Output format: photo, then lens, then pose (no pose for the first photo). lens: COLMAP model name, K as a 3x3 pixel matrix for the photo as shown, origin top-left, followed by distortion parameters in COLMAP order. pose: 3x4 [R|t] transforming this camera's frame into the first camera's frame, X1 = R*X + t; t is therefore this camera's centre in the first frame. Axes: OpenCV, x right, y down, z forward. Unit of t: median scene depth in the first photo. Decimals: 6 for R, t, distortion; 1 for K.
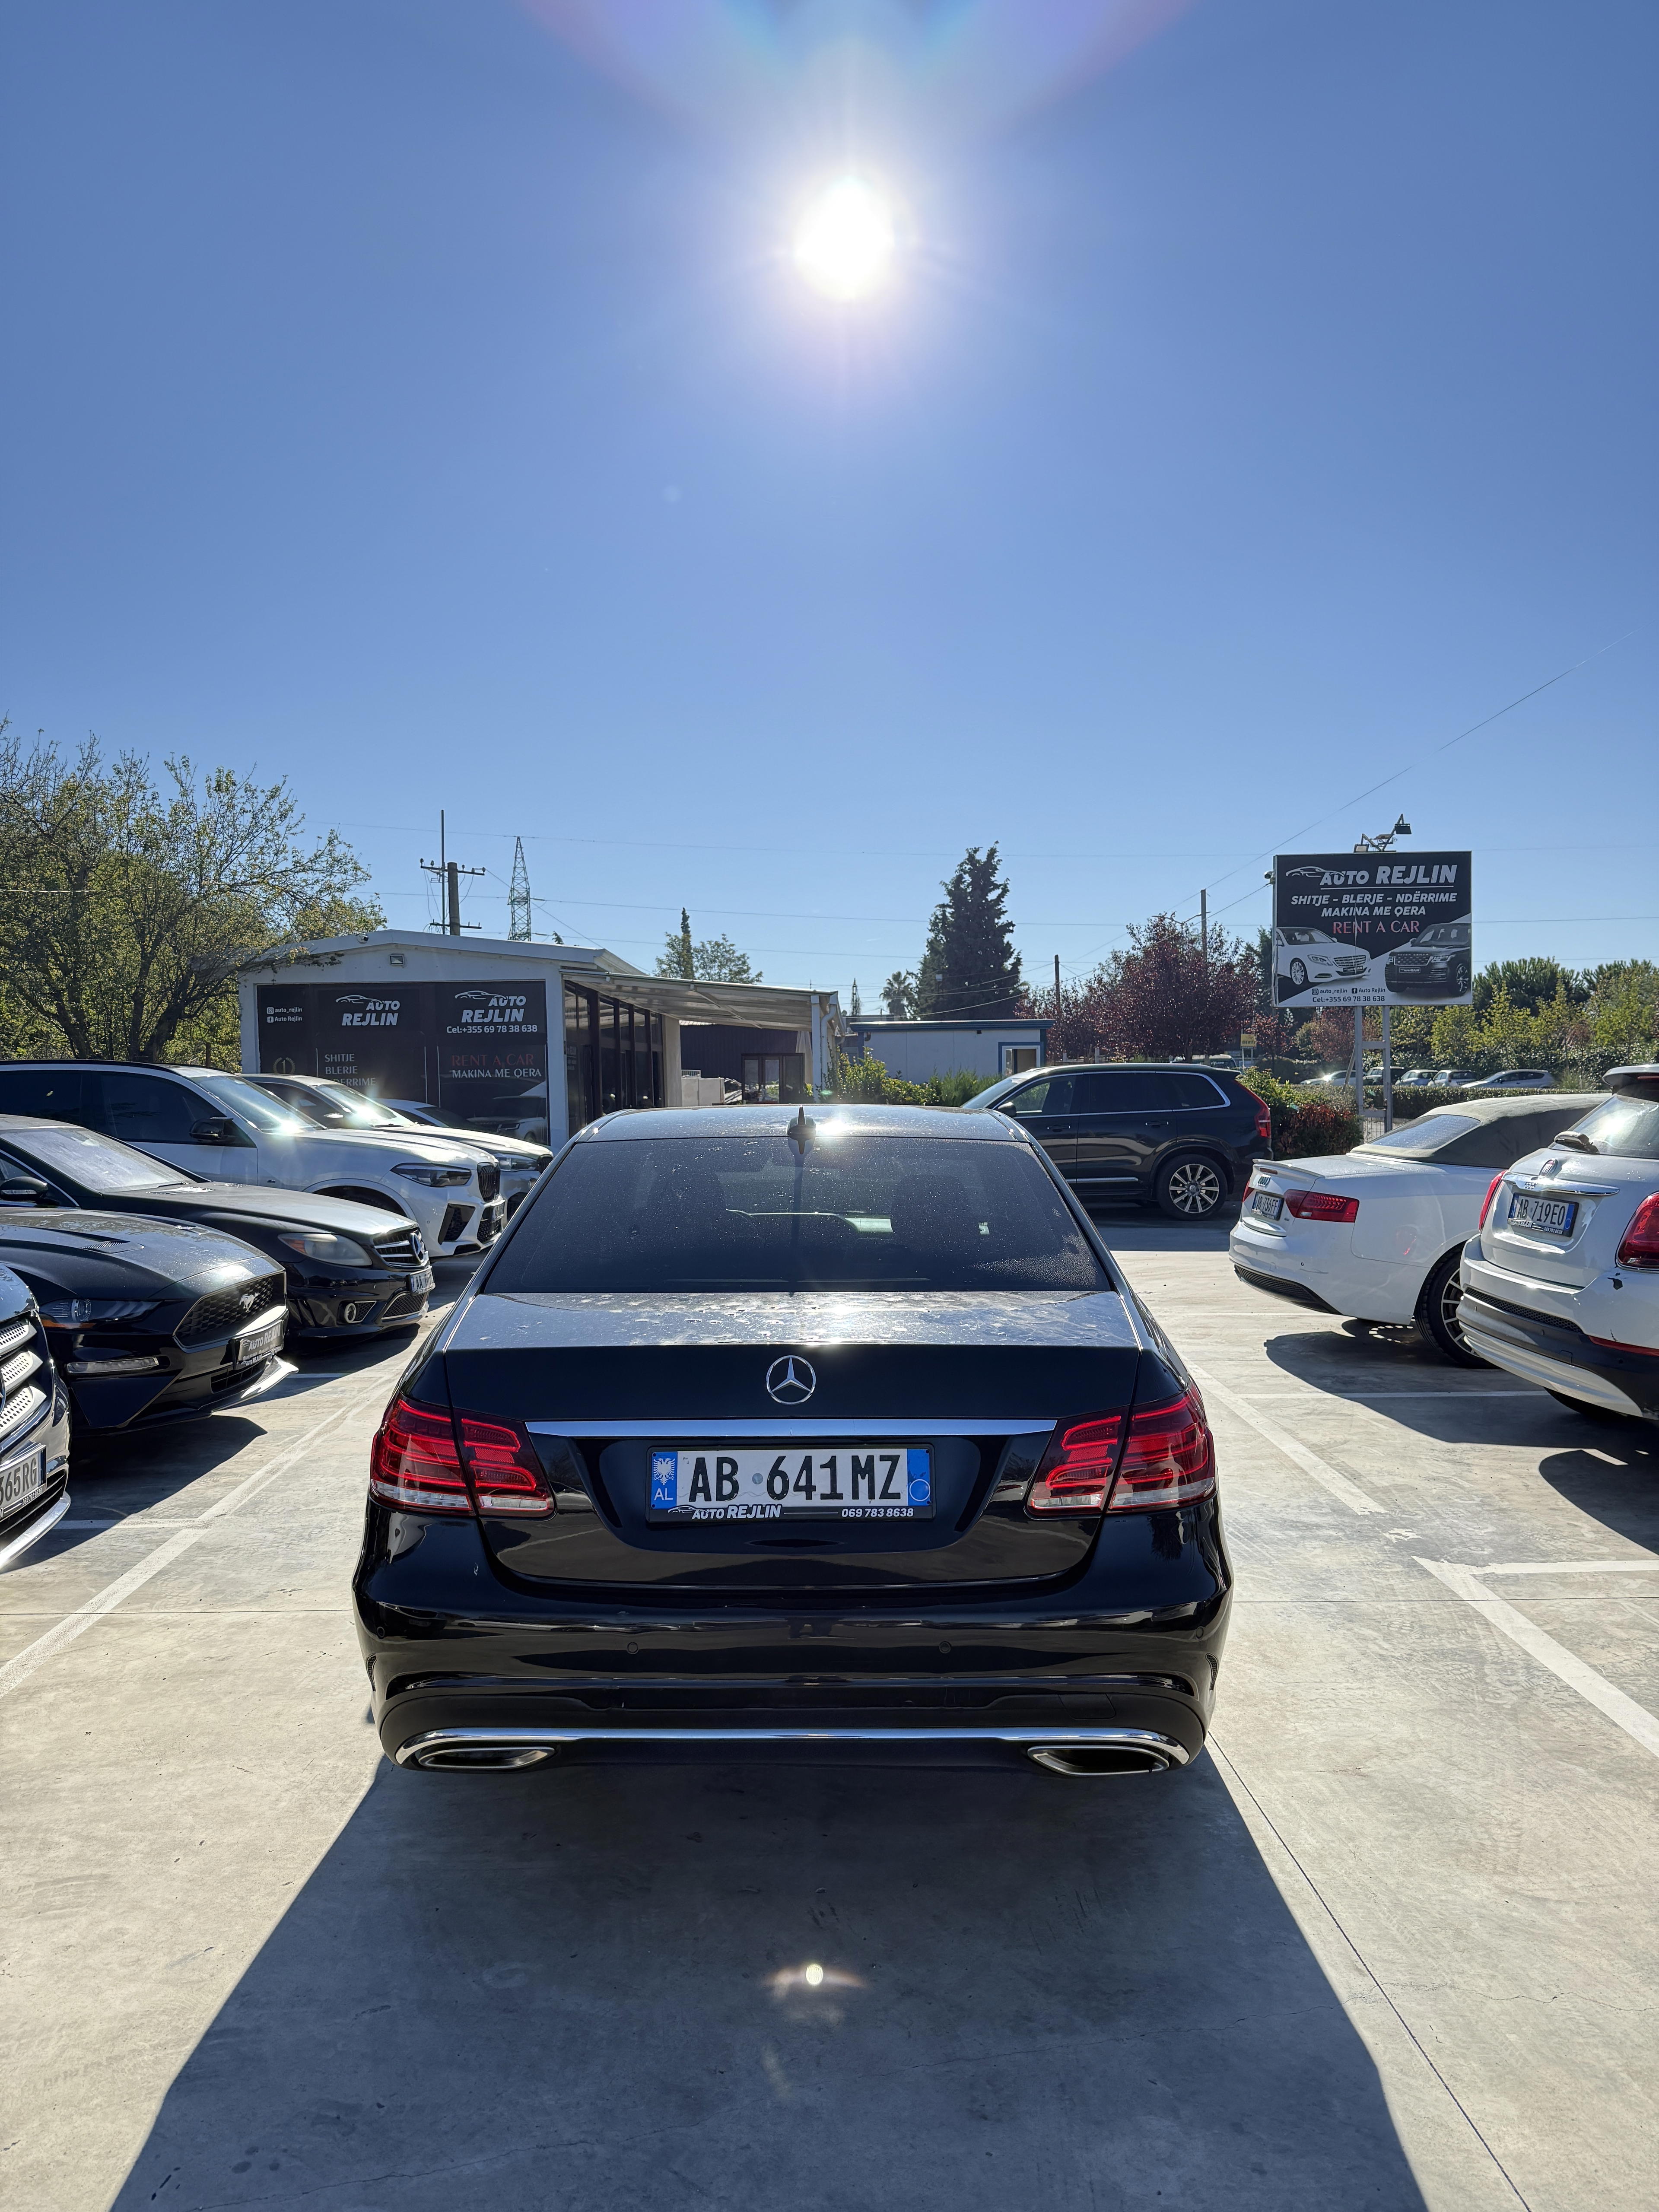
lens RADIAL K [[1572.6, 0, 841.1], [0, 1572.6, 1132.8], [0, 0, 1]] dist [0.037755, -0.057982]
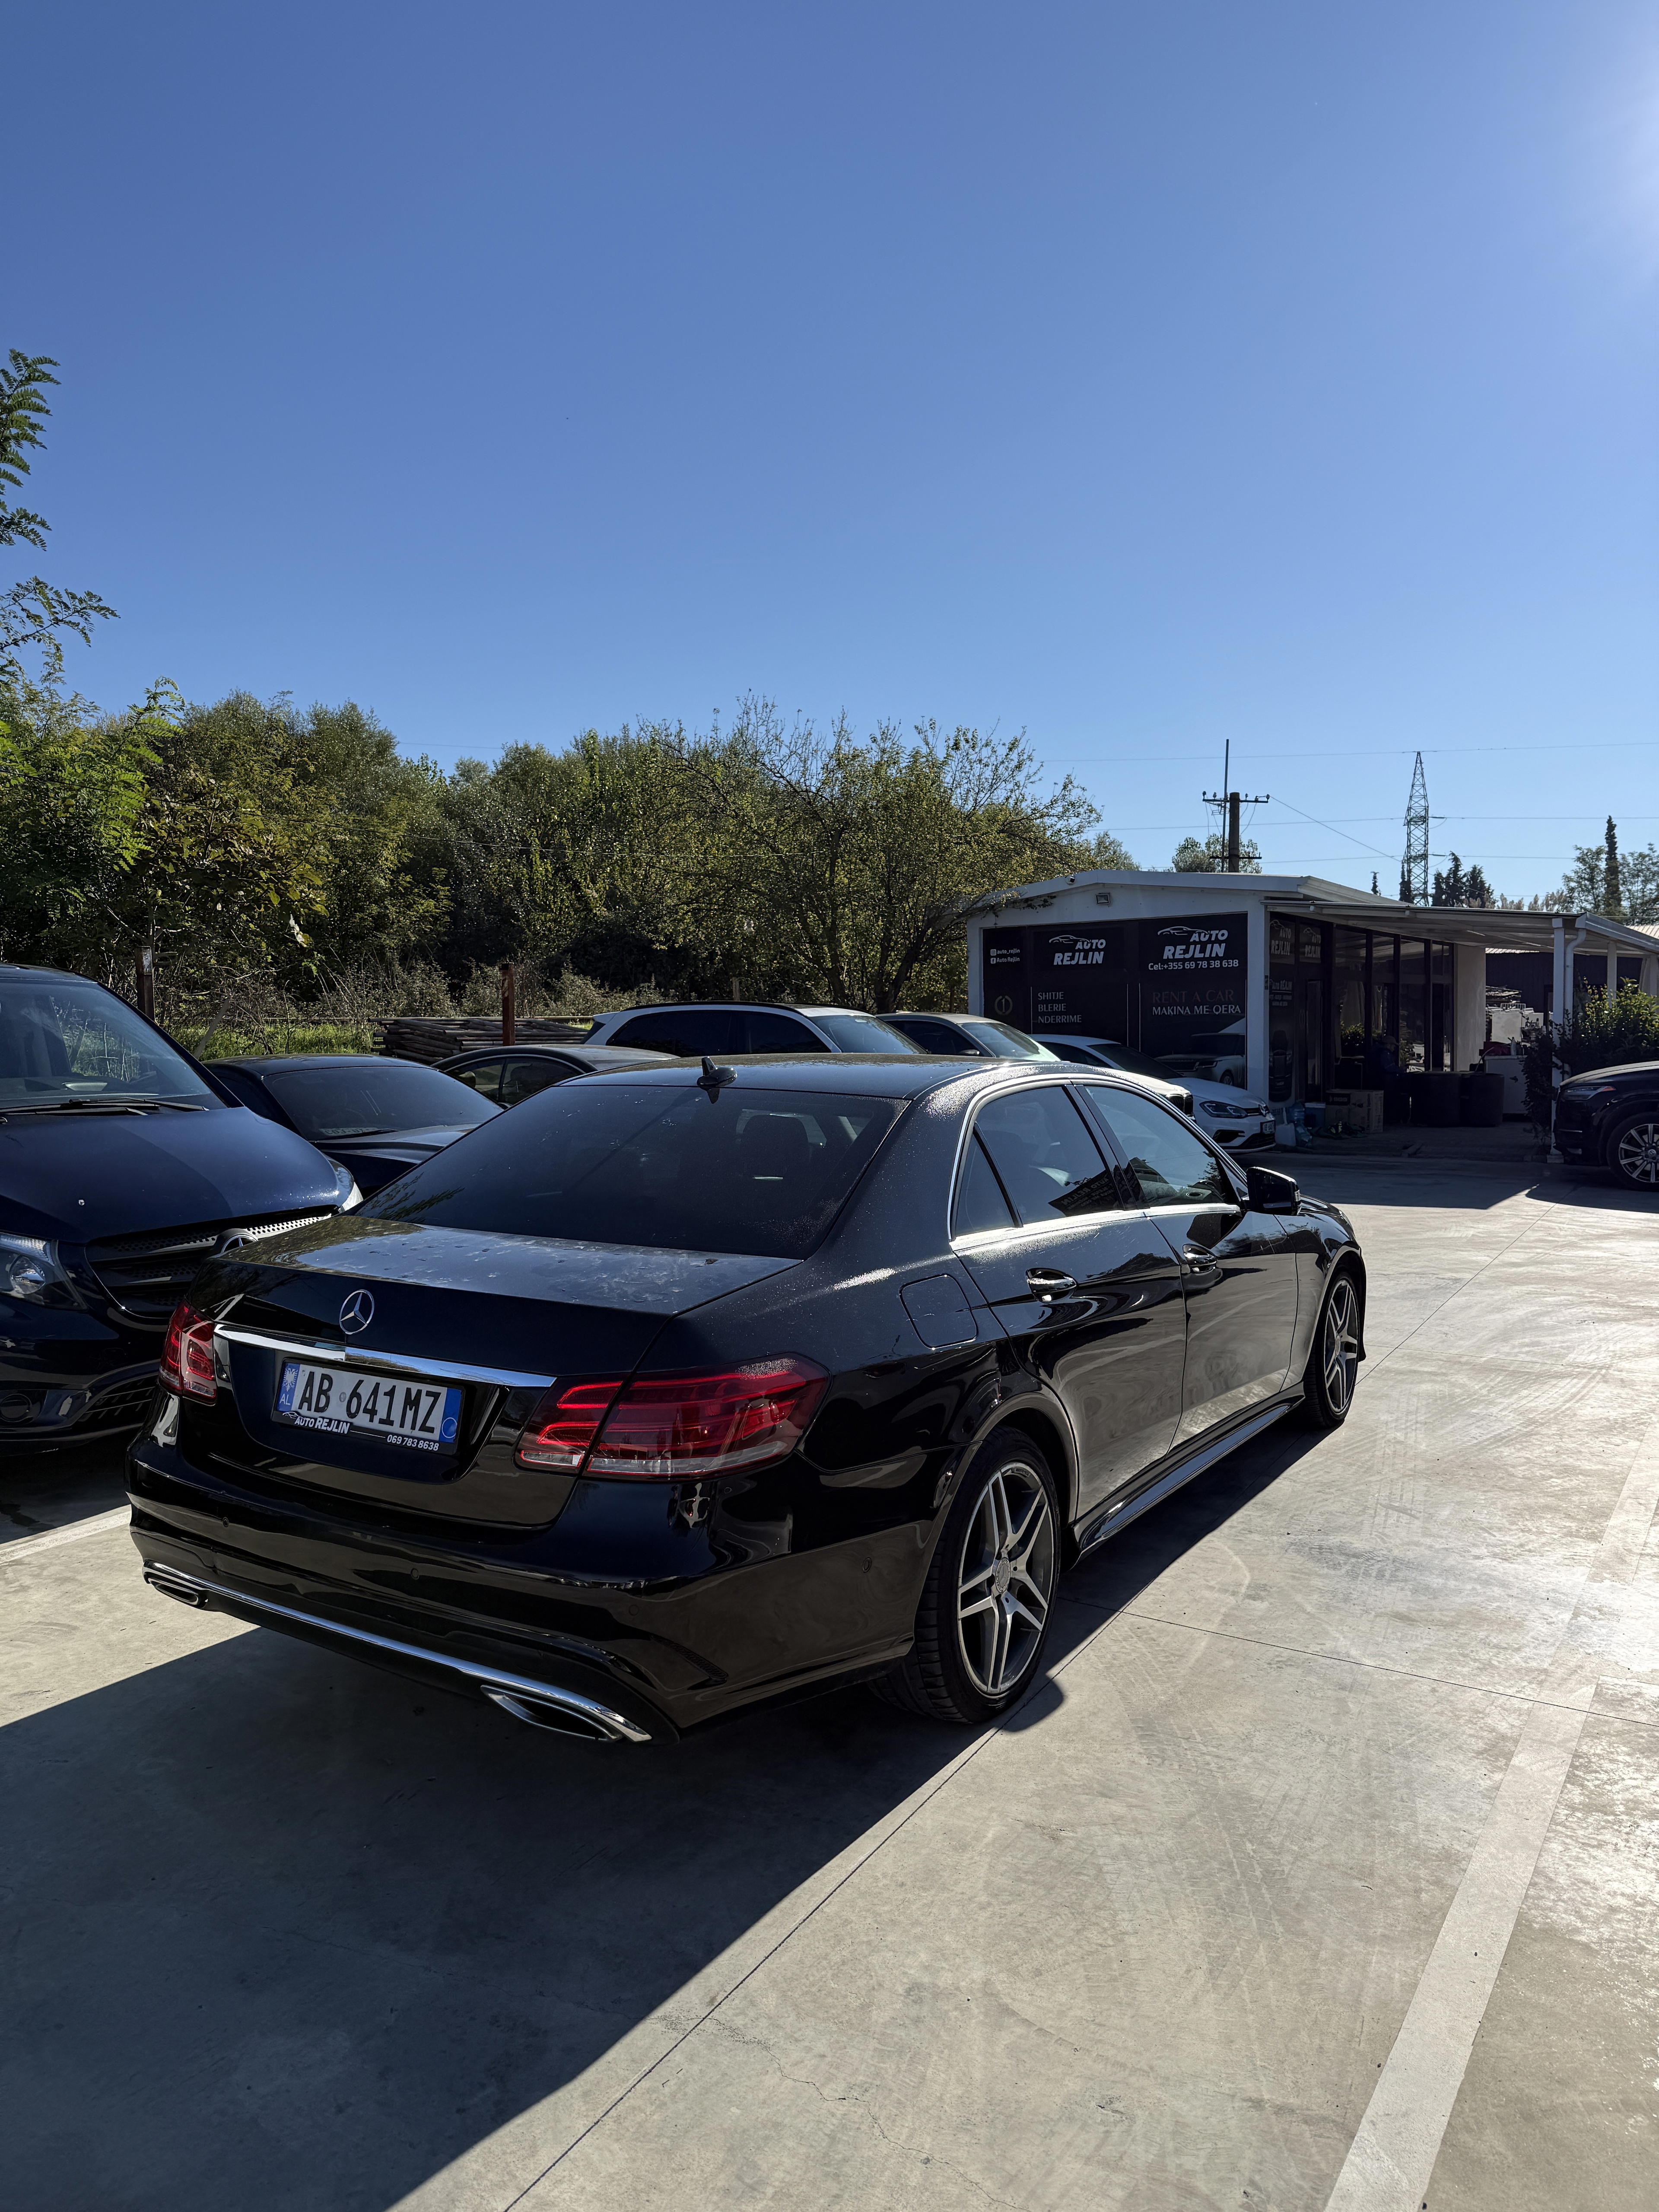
lens RADIAL K [[1572.6, 0, 799.5], [0, 1572.6, 1125.7], [0, 0, 1]] dist [0.037755, -0.057982]
pose [[0.835997, 0.037819, -0.547430, 0.116725], [-0.016797, 0.998918, 0.043358, -0.003739], [0.548477, -0.027052, 0.835728, 0.035273]]
